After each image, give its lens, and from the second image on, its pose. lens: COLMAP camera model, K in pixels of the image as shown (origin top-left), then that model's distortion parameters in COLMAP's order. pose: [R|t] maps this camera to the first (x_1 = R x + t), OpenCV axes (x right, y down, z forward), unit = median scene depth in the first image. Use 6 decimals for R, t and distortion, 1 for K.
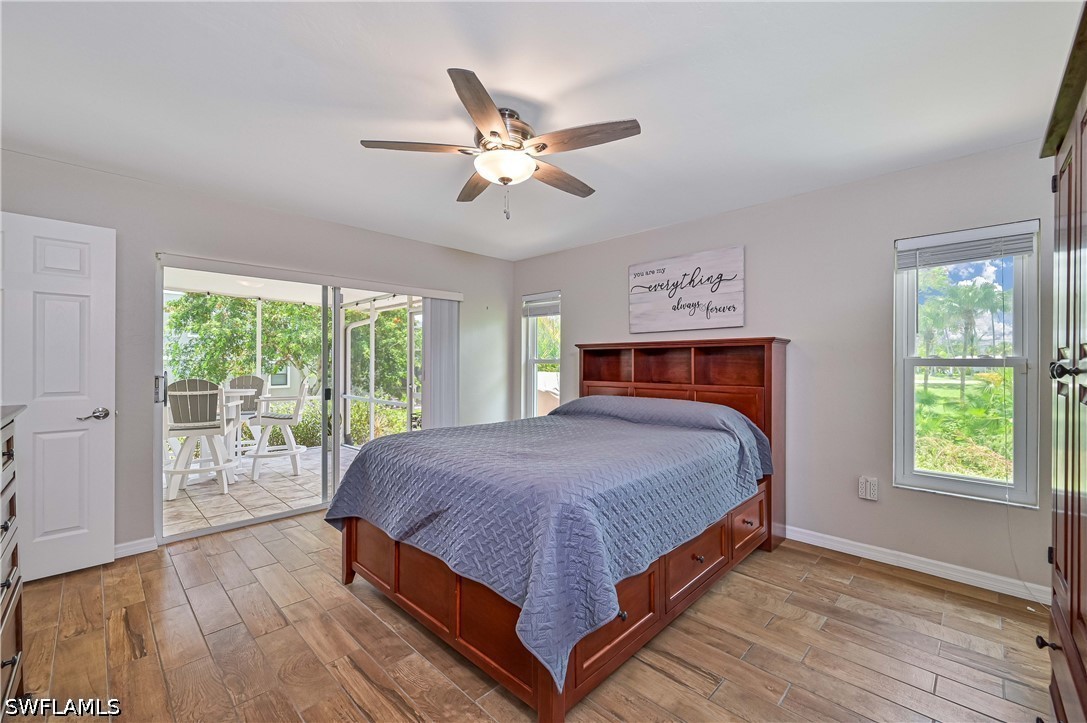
lens RADIAL K [[444.6, 0, 543.5], [0, 444.6, 361.5], [0, 0, 1]] dist [-0.001171, -0.000093]
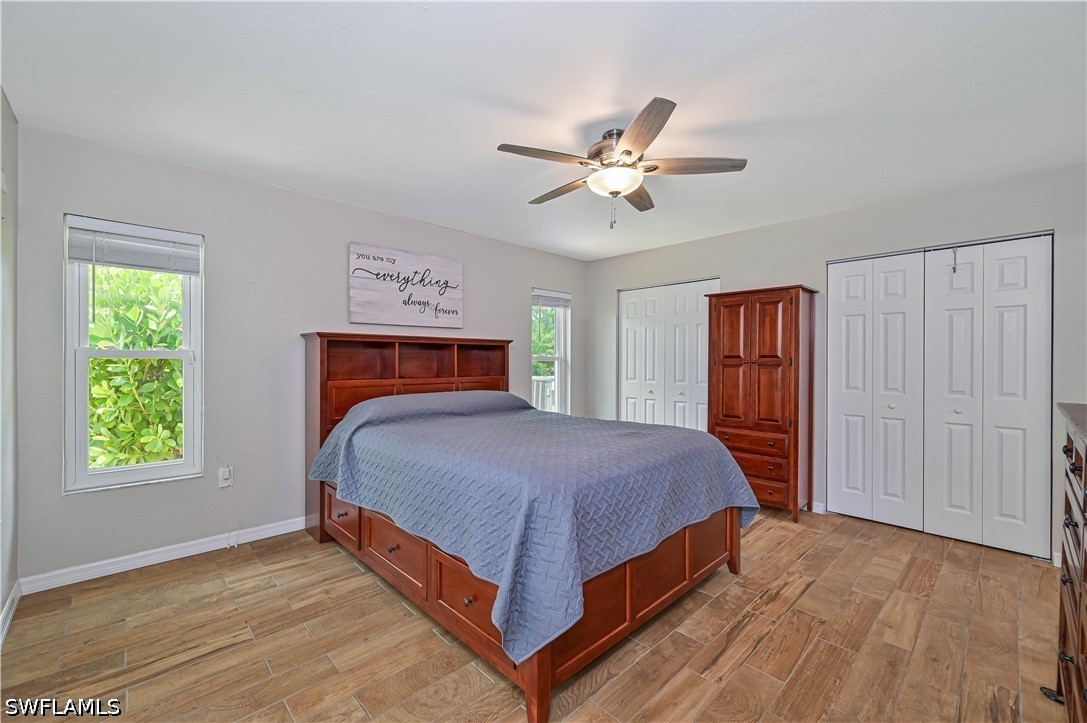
lens RADIAL K [[444.6, 0, 543.5], [0, 444.6, 361.5], [0, 0, 1]] dist [-0.001171, -0.000093]
pose [[0.029328, -0.007388, 0.999543, -0.764059], [-0.009472, 0.999926, 0.007669, 0.001437], [-0.999525, -0.009692, 0.029256, 0.726567]]
